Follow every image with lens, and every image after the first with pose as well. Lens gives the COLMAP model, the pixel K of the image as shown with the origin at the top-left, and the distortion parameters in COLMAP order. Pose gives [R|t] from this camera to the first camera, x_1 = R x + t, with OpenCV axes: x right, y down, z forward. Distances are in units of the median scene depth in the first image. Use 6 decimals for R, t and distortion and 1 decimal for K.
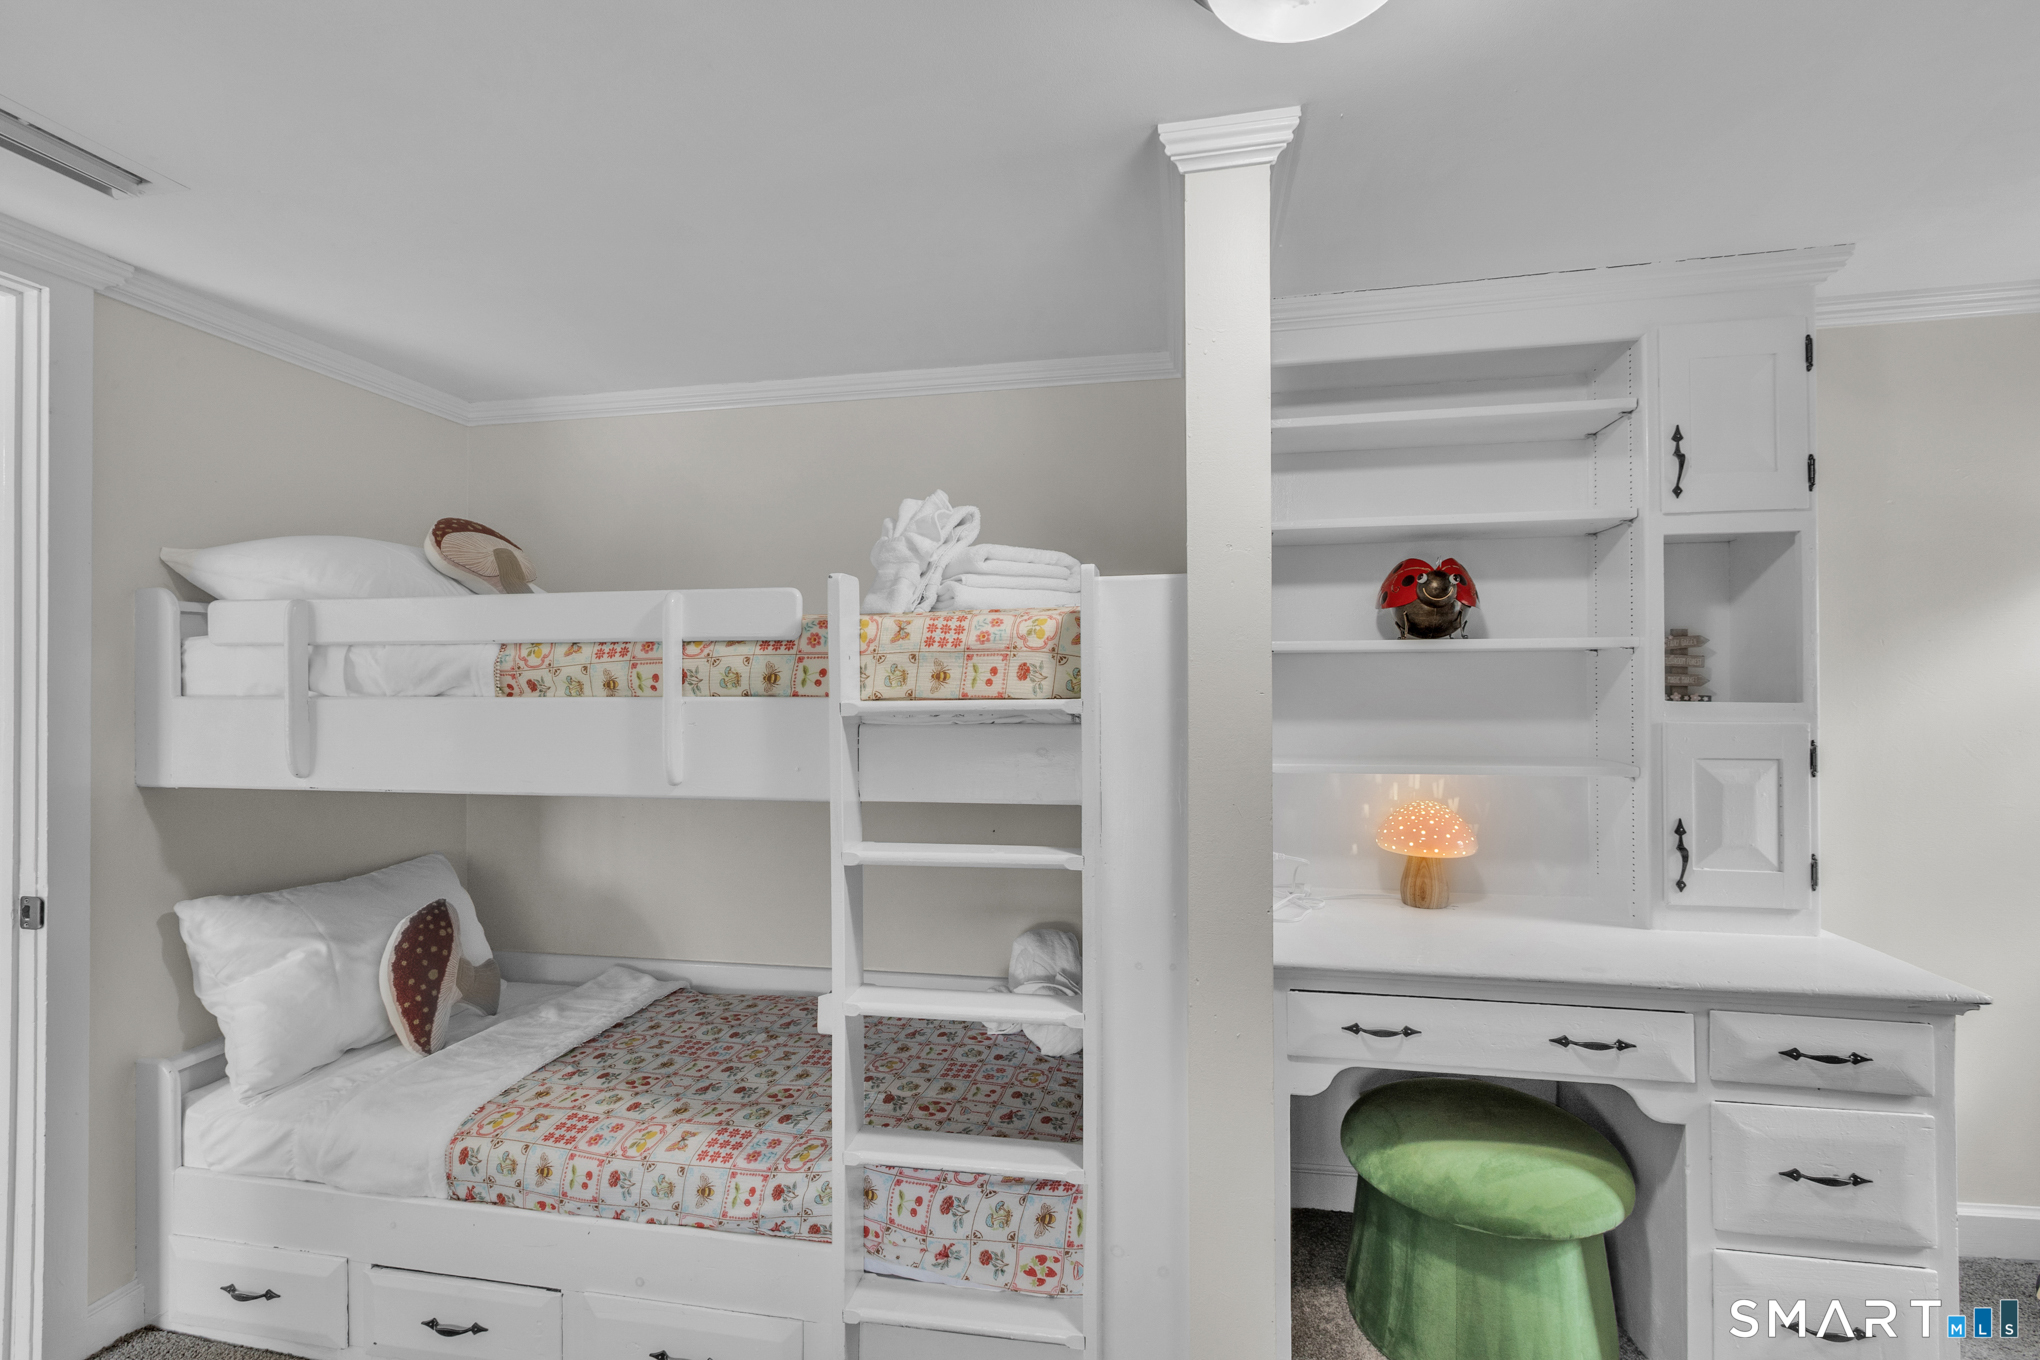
lens RADIAL K [[910.6, 0, 1010.6], [0, 910.6, 674.0], [0, 0, 1]] dist [-0.000595, -0.000770]
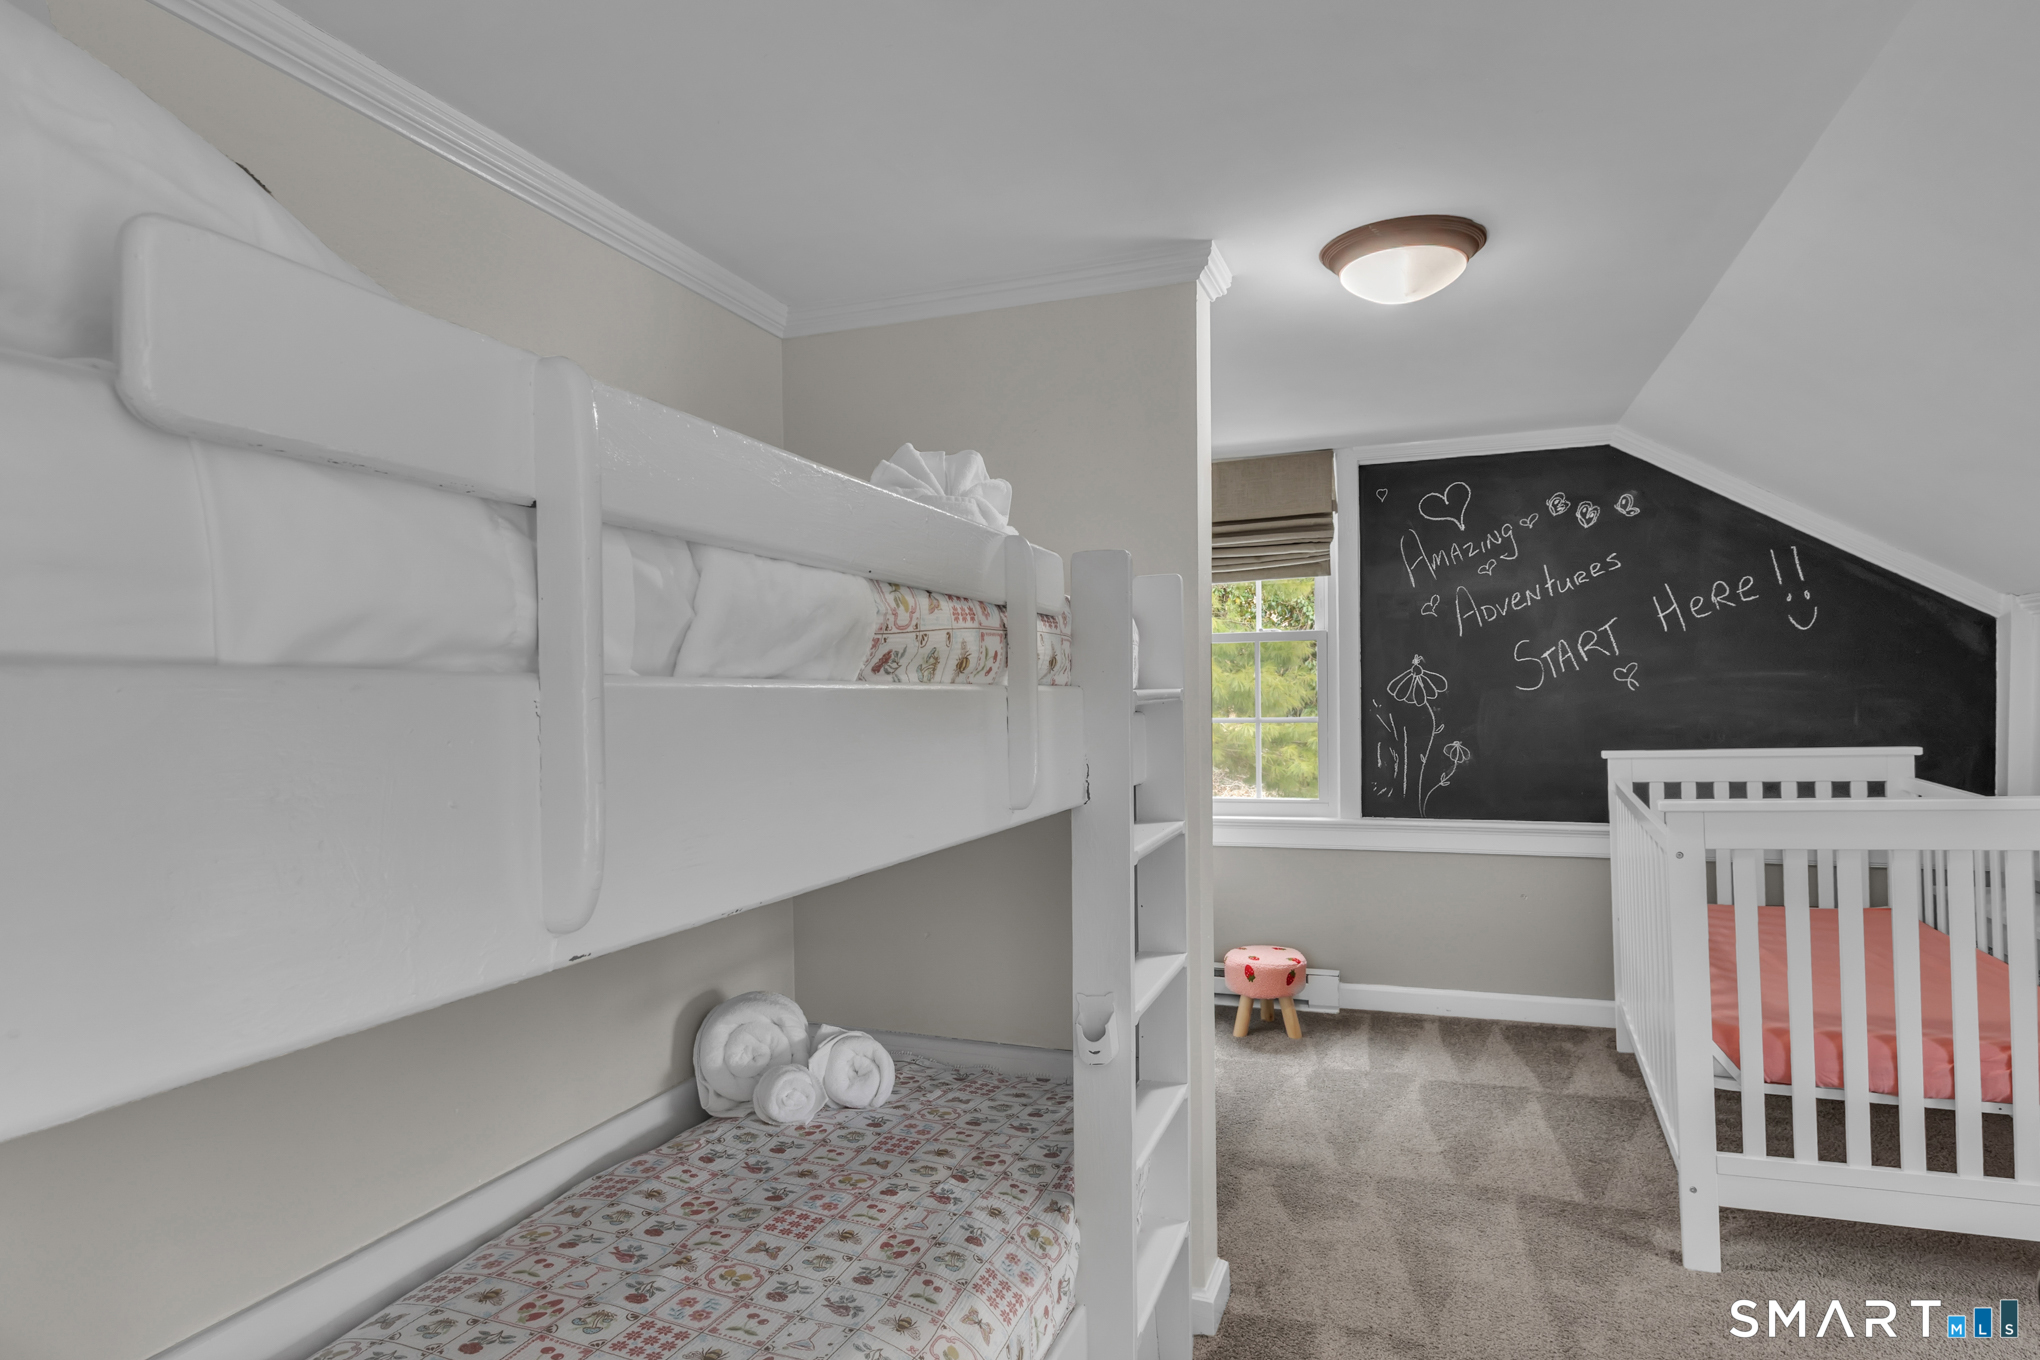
lens RADIAL K [[1174.0, 0, 1024.1], [0, 1174.0, 684.3], [0, 0, 1]] dist [-0.000974, -0.000050]
pose [[0.137510, 0.012175, 0.990426, -1.113739], [-0.007480, 0.999909, -0.011253, 0.031398], [-0.990472, -0.005861, 0.137589, 0.756422]]
